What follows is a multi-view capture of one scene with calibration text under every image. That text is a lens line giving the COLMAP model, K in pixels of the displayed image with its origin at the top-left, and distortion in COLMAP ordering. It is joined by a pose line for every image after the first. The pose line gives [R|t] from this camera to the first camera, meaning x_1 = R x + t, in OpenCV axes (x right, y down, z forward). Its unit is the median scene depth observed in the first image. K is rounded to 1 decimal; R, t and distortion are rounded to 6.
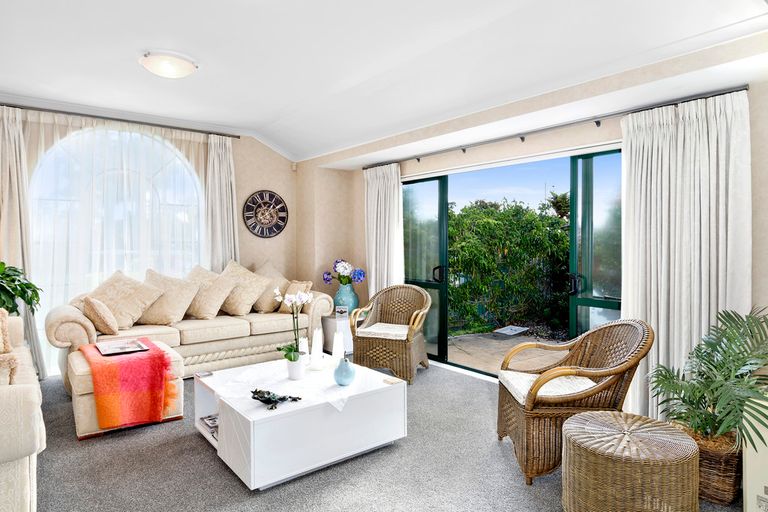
lens RADIAL K [[472.4, 0, 383.7], [0, 472.4, 247.4], [0, 0, 1]] dist [-0.002474, 0.000753]
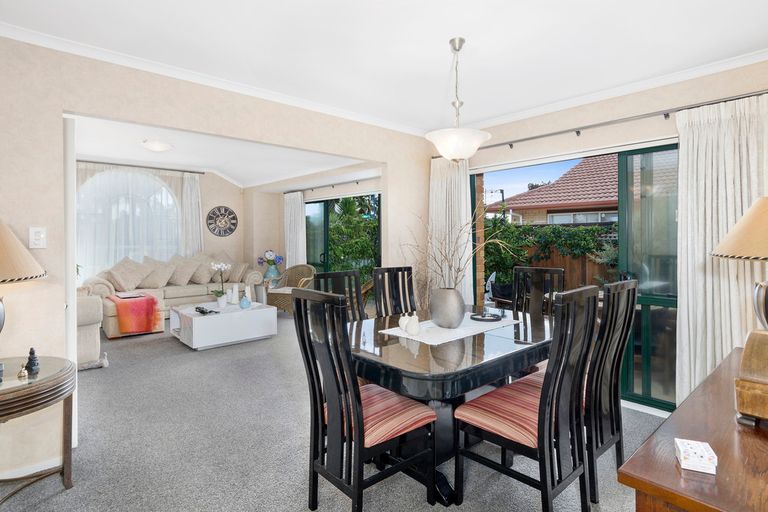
lens RADIAL K [[414.3, 0, 387.8], [0, 414.3, 240.1], [0, 0, 1]] dist [-0.001597, -0.000858]
pose [[0.997301, -0.002557, 0.073380, 0.234426], [0.003180, 0.999960, -0.008381, 0.005956], [-0.073355, 0.008592, 0.997269, -0.488459]]
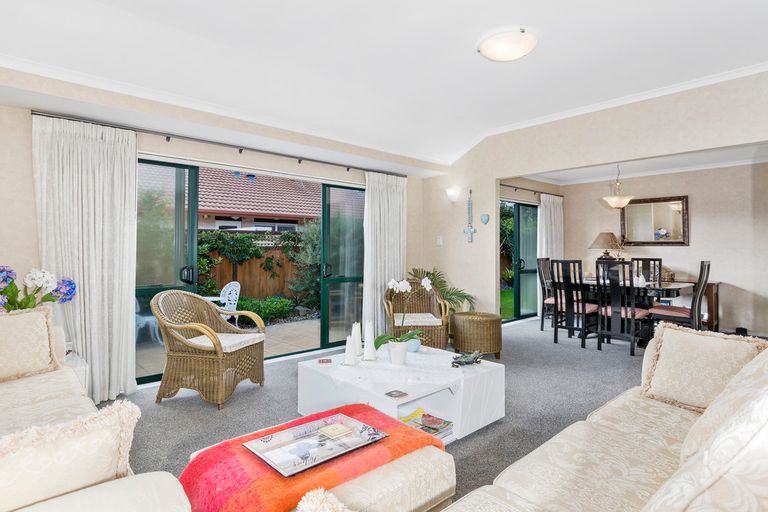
lens RADIAL K [[414.3, 0, 387.8], [0, 414.3, 240.1], [0, 0, 1]] dist [-0.001597, -0.000858]
pose [[-0.078194, 0.029664, 0.996497, -0.674442], [0.010588, 0.999526, -0.028923, 0.017044], [-0.996882, 0.008289, -0.078471, 0.674927]]
